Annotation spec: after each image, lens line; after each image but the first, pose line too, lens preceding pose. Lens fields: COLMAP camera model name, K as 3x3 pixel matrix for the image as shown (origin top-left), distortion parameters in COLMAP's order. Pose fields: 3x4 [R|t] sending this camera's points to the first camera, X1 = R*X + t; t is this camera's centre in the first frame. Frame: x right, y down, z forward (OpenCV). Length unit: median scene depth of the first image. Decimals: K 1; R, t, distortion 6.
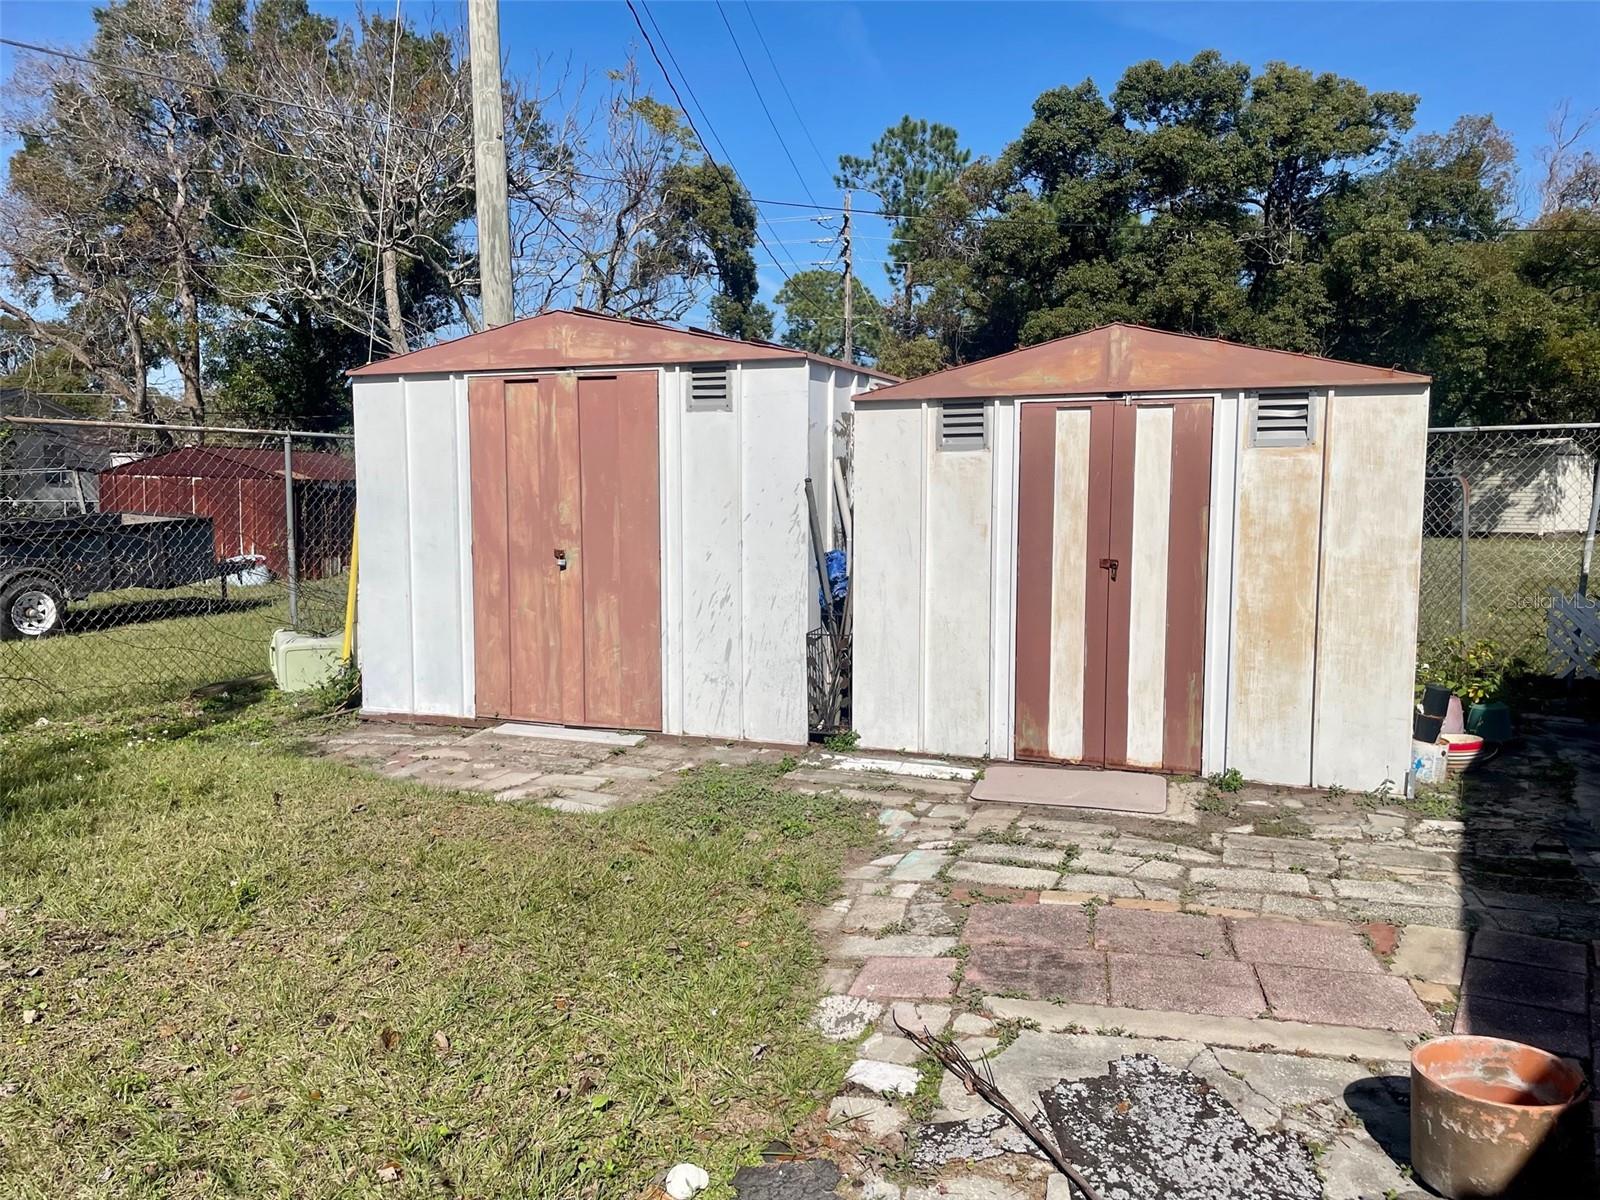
lens RADIAL K [[1202.8, 0, 813.9], [0, 1202.8, 601.8], [0, 0, 1]] dist [0.100318, -0.140228]
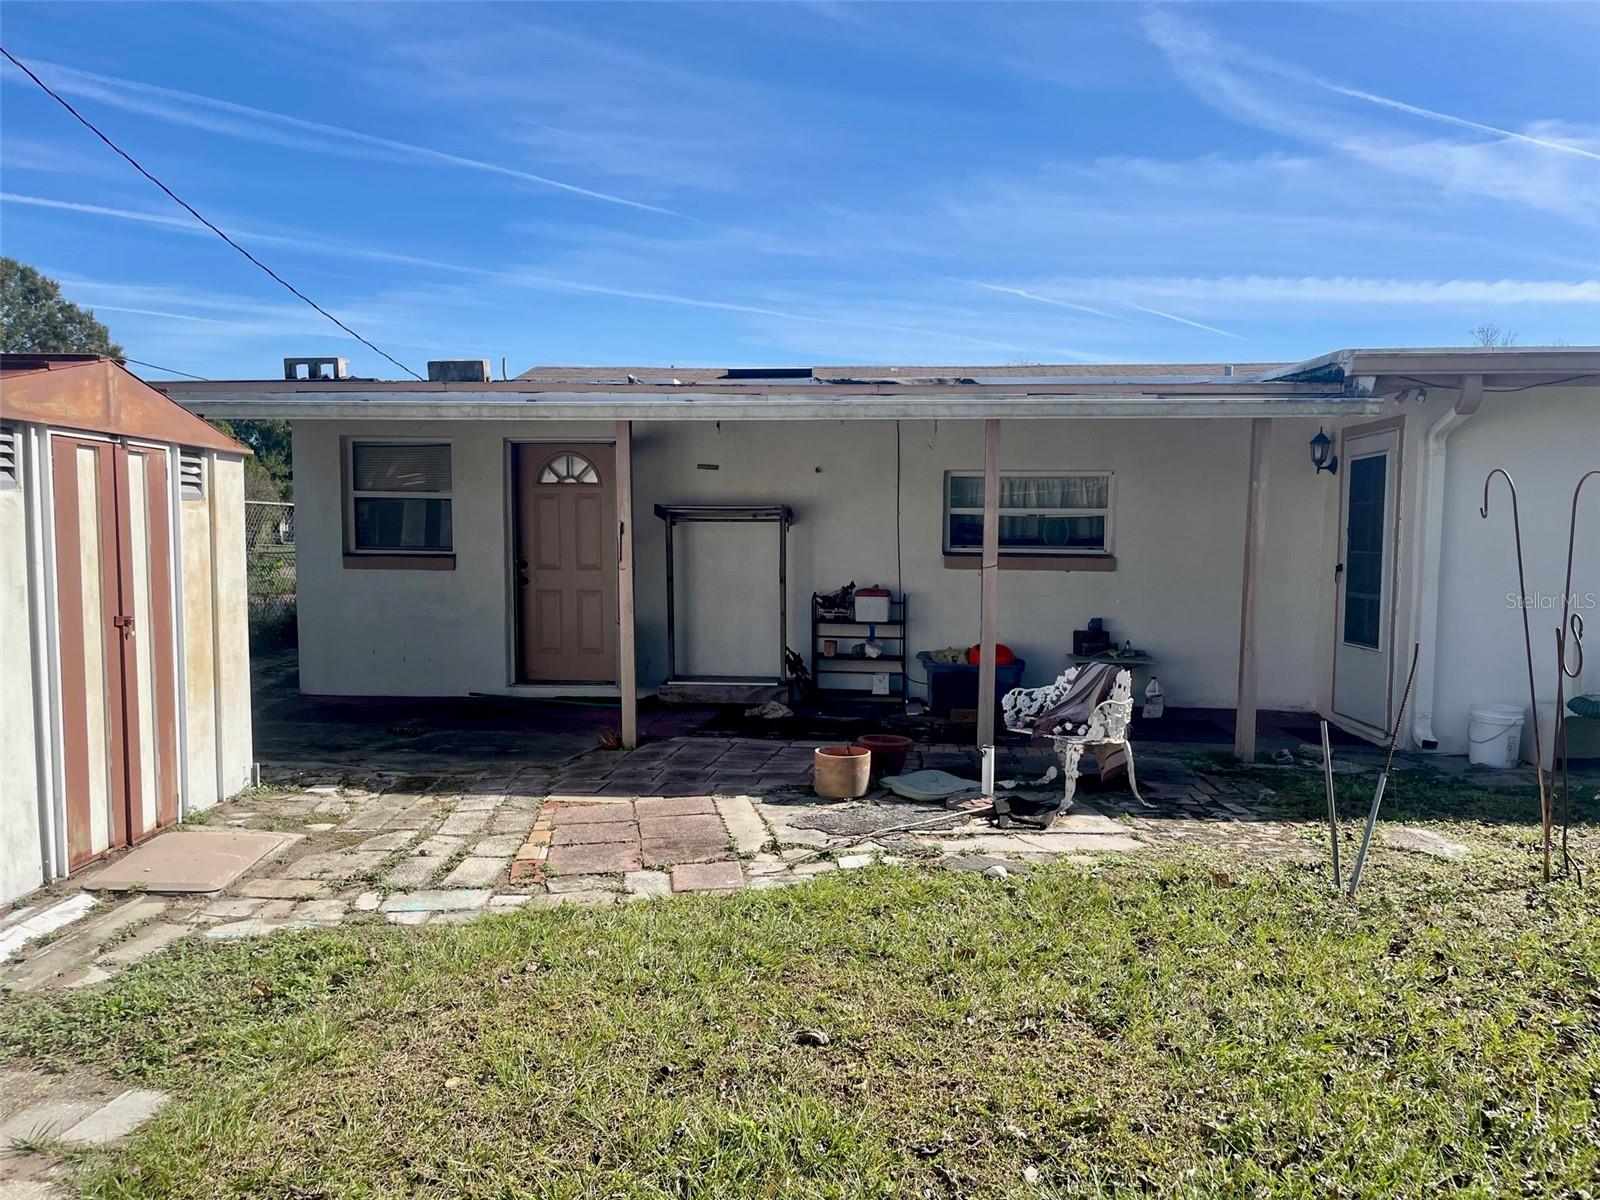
lens RADIAL K [[1202.8, 0, 813.9], [0, 1202.8, 601.8], [0, 0, 1]] dist [0.100318, -0.140228]
pose [[-0.378813, -0.055267, 0.923821, -0.894638], [0.084685, 0.991957, 0.094069, -0.098661], [-0.921590, 0.113868, -0.371086, 0.957324]]
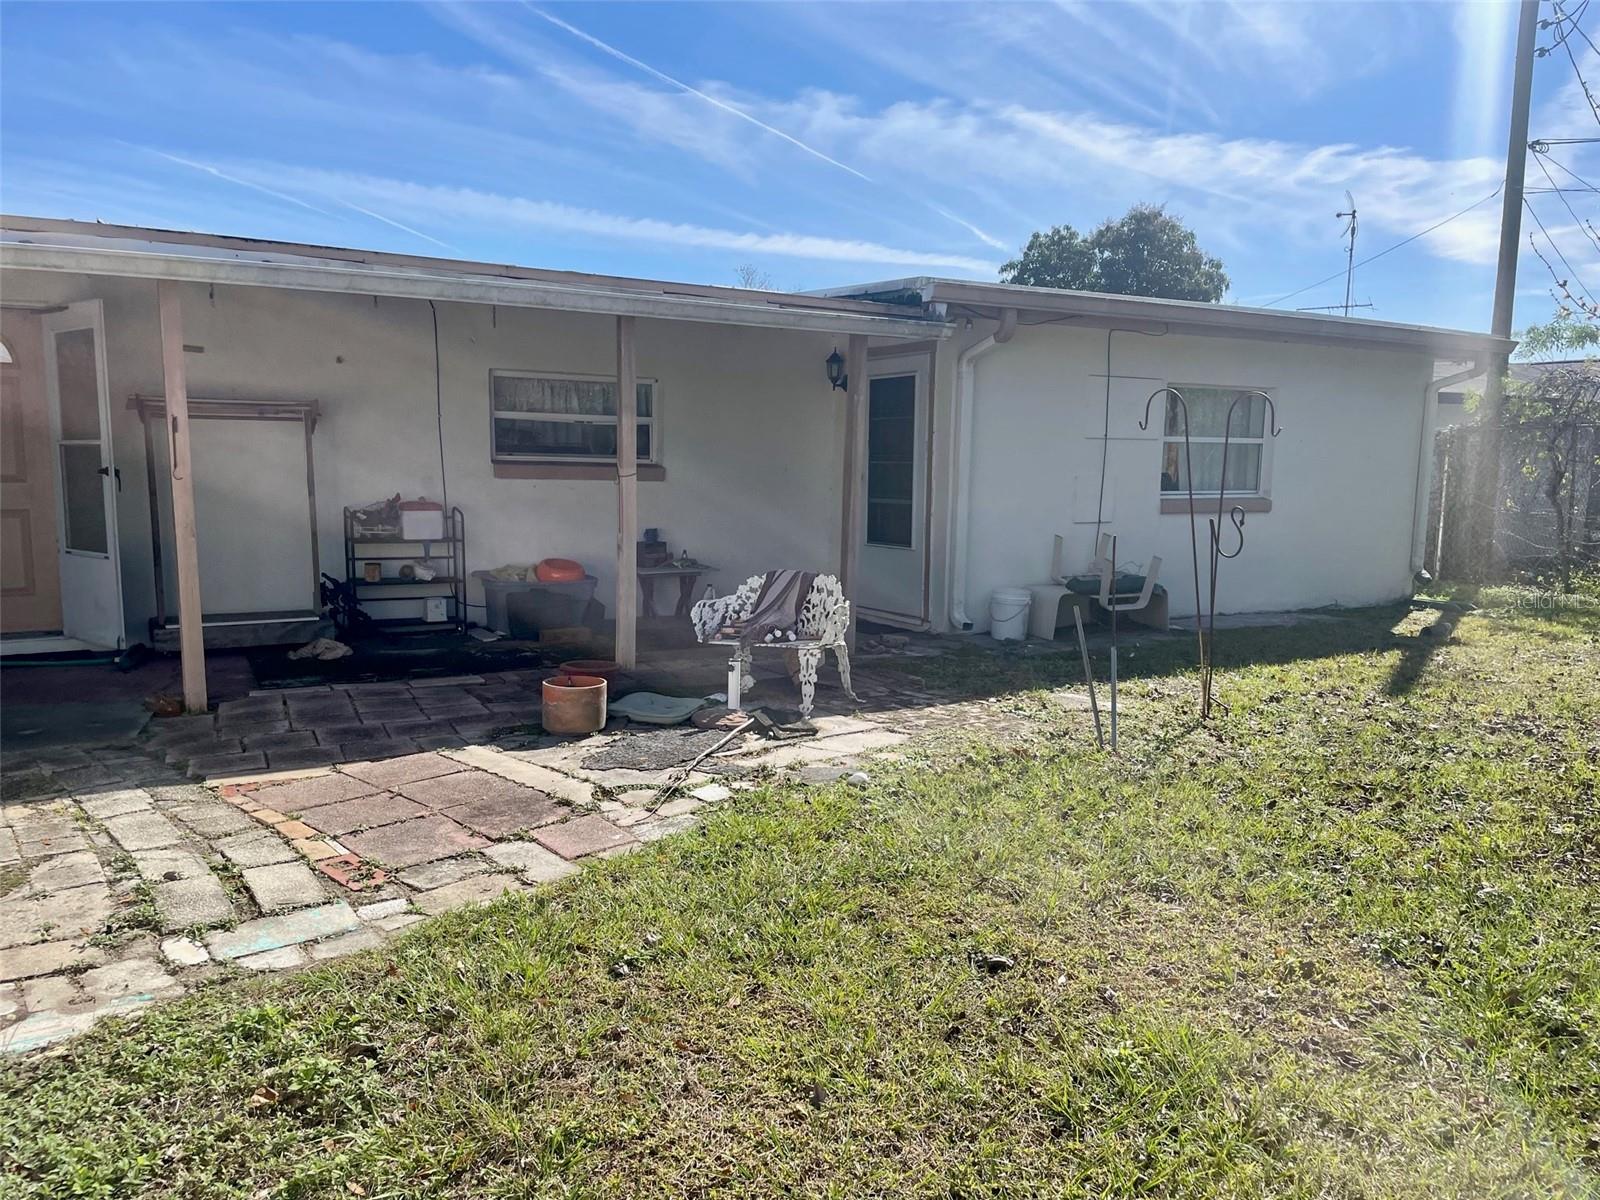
lens RADIAL K [[1202.8, 0, 813.9], [0, 1202.8, 601.8], [0, 0, 1]] dist [0.100318, -0.140228]
pose [[-0.843615, -0.077093, 0.531385, -0.529411], [0.038252, 0.978496, 0.202688, -0.116081], [-0.535584, 0.191317, -0.822525, 1.278305]]
